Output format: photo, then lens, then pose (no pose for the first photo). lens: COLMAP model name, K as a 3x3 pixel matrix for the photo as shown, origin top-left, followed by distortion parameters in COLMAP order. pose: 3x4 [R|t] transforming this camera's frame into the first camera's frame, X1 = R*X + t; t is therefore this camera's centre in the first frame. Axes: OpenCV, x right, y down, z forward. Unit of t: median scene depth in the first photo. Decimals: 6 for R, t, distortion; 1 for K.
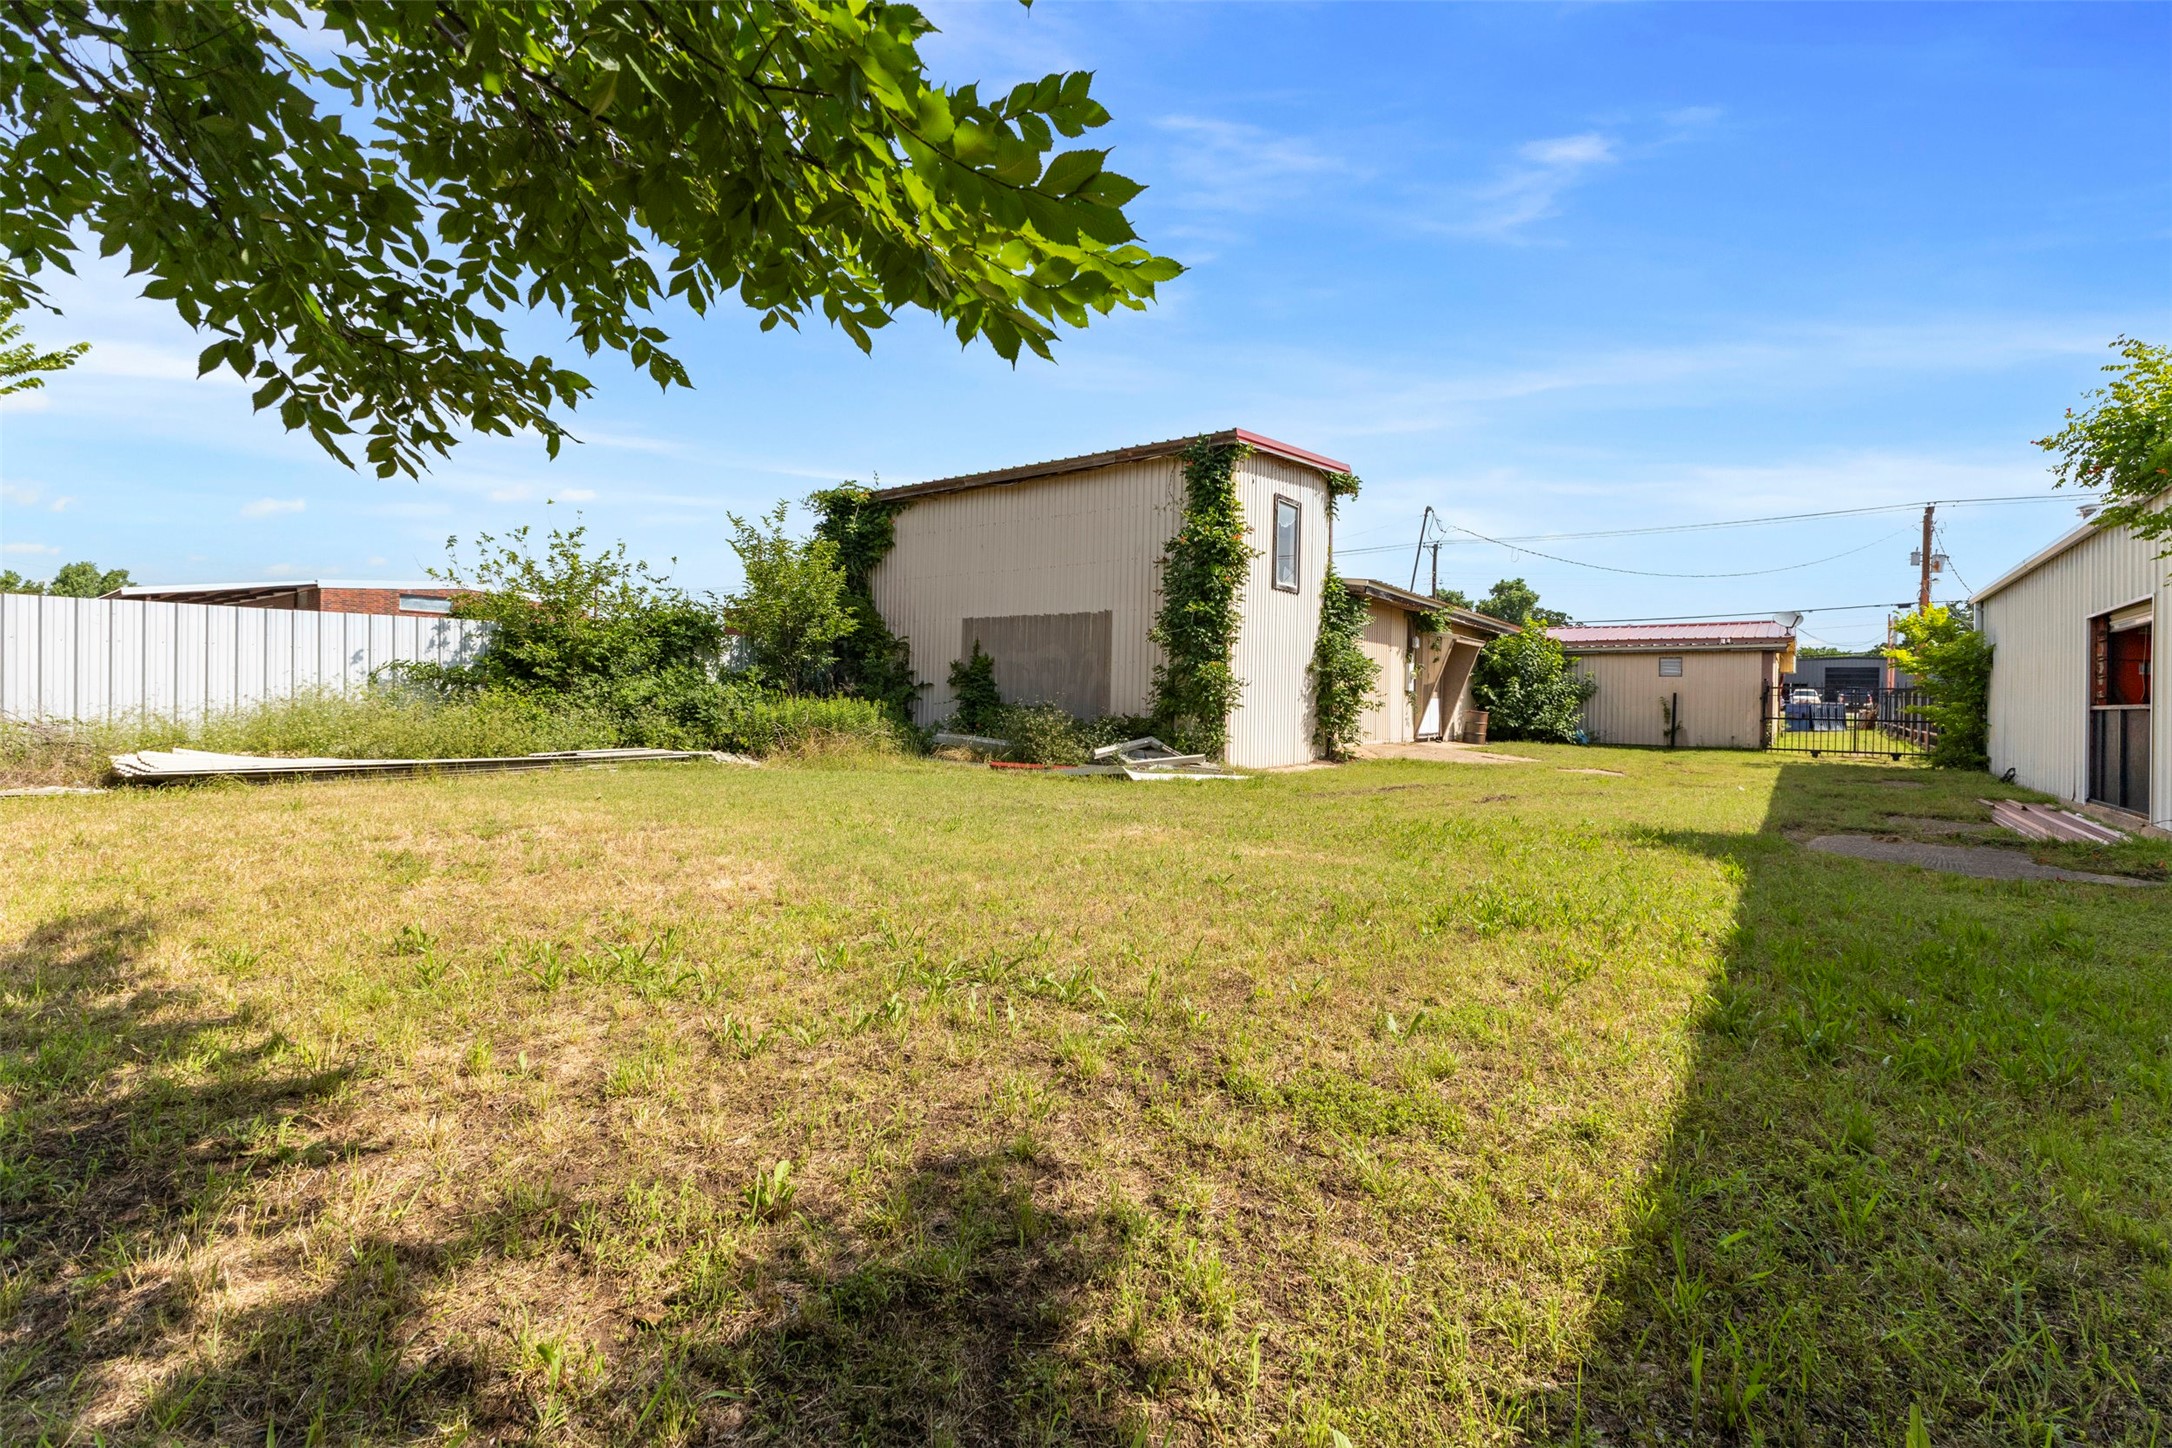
lens RADIAL K [[921.2, 0, 1078.8], [0, 921.2, 713.2], [0, 0, 1]] dist [0.002919, 0.001077]
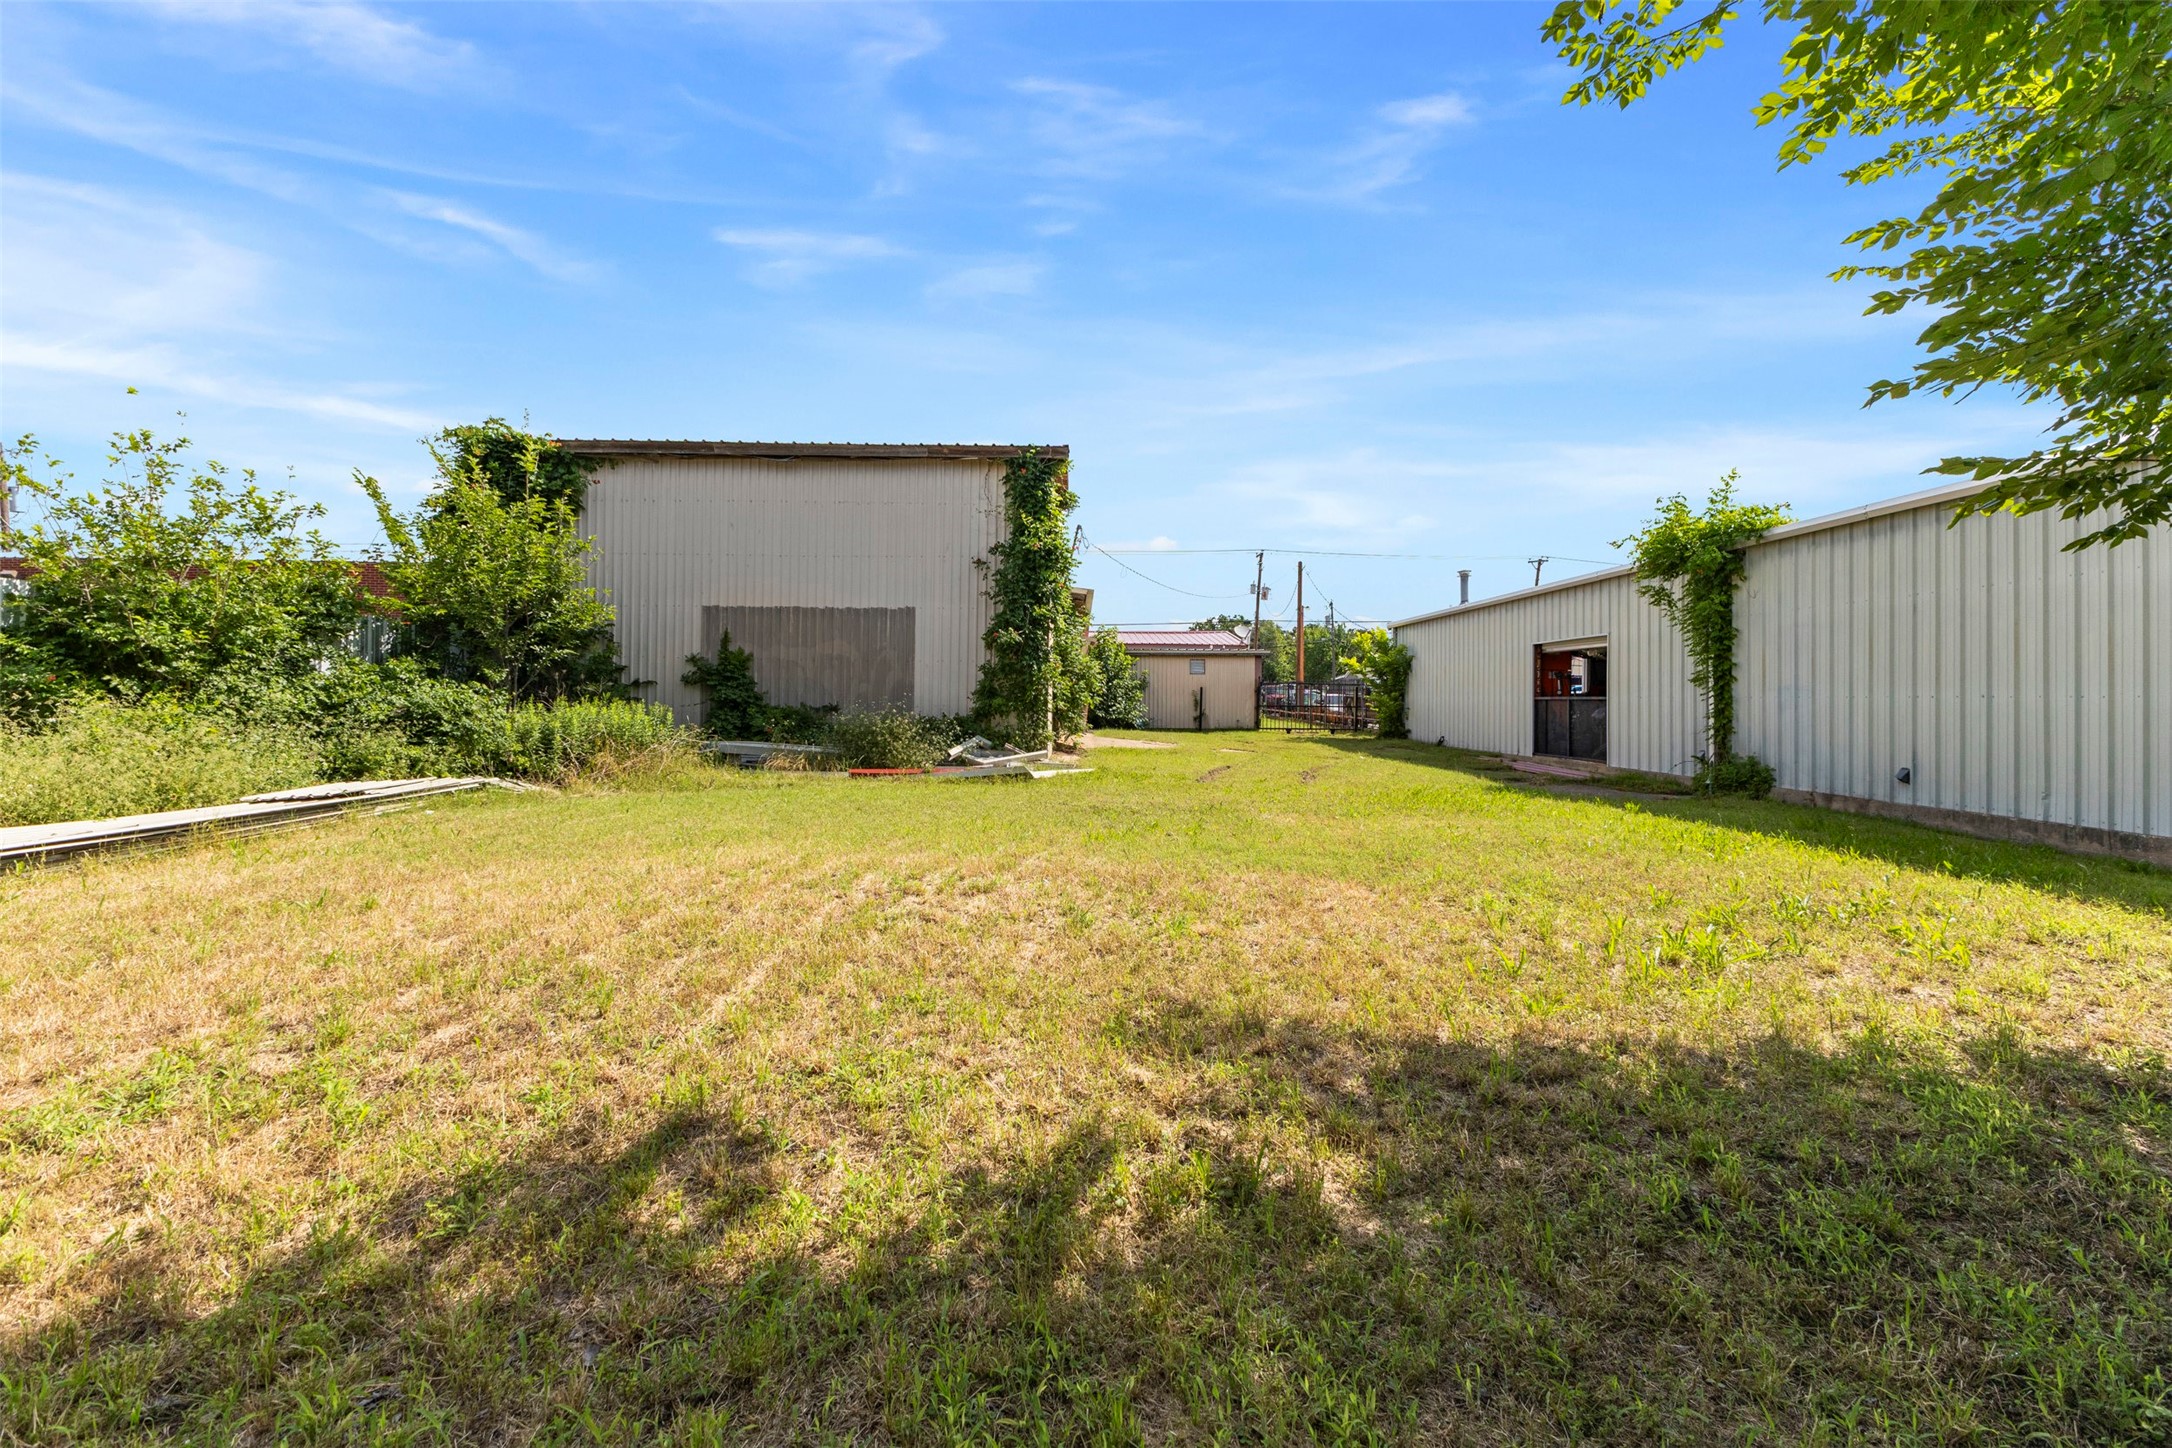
lens RADIAL K [[921.2, 0, 1078.8], [0, 921.2, 713.2], [0, 0, 1]] dist [0.002919, 0.001077]
pose [[0.800481, -0.021331, 0.598979, -0.375316], [0.015331, 0.999768, 0.015115, -0.011082], [-0.599162, -0.002916, 0.800622, 0.107230]]
